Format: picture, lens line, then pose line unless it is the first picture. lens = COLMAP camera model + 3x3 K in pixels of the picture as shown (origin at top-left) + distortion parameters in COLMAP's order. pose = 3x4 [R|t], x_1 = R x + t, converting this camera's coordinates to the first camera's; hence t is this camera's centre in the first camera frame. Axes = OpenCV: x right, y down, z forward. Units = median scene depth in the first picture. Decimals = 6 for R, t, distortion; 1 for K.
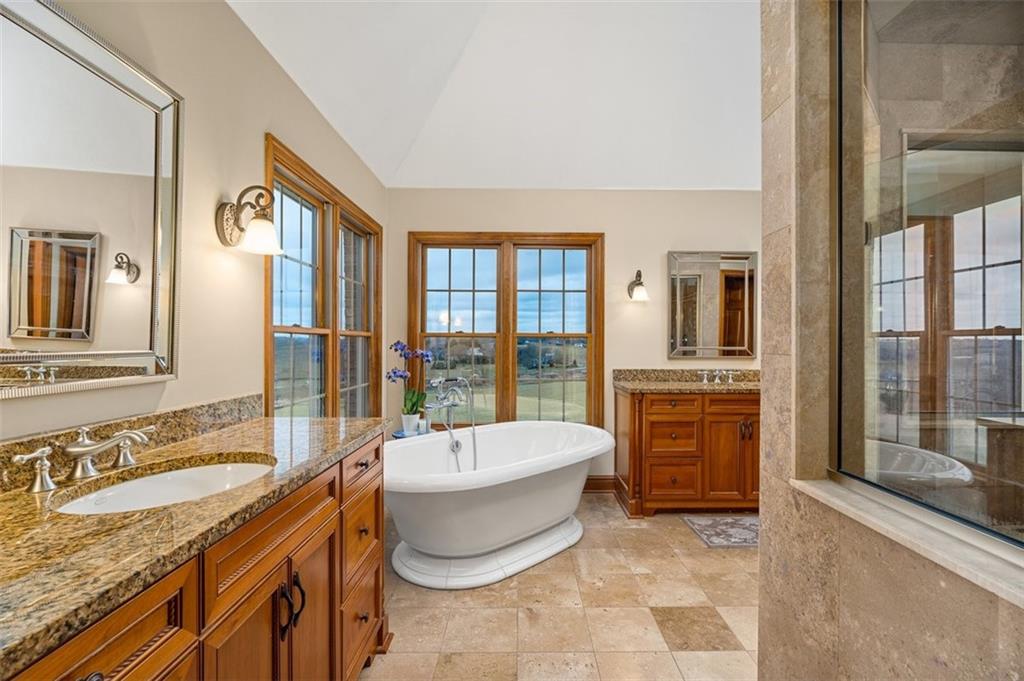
lens RADIAL K [[442.7, 0, 531.5], [0, 442.7, 341.2], [0, 0, 1]] dist [-0.003855, -0.000204]
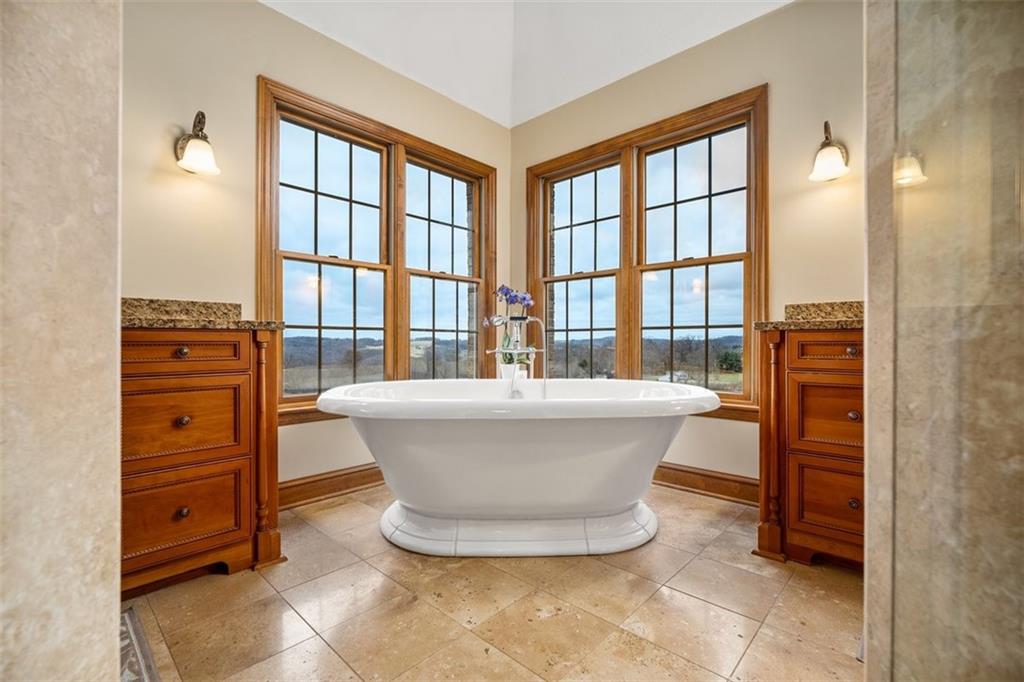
lens RADIAL K [[442.7, 0, 531.5], [0, 442.7, 341.7], [0, 0, 1]] dist [-0.003855, -0.000204]
pose [[0.731079, -0.013411, -0.682161, 0.395360], [0.011251, 0.999908, -0.007600, 0.131216], [0.682200, -0.002118, 0.731162, 0.392412]]
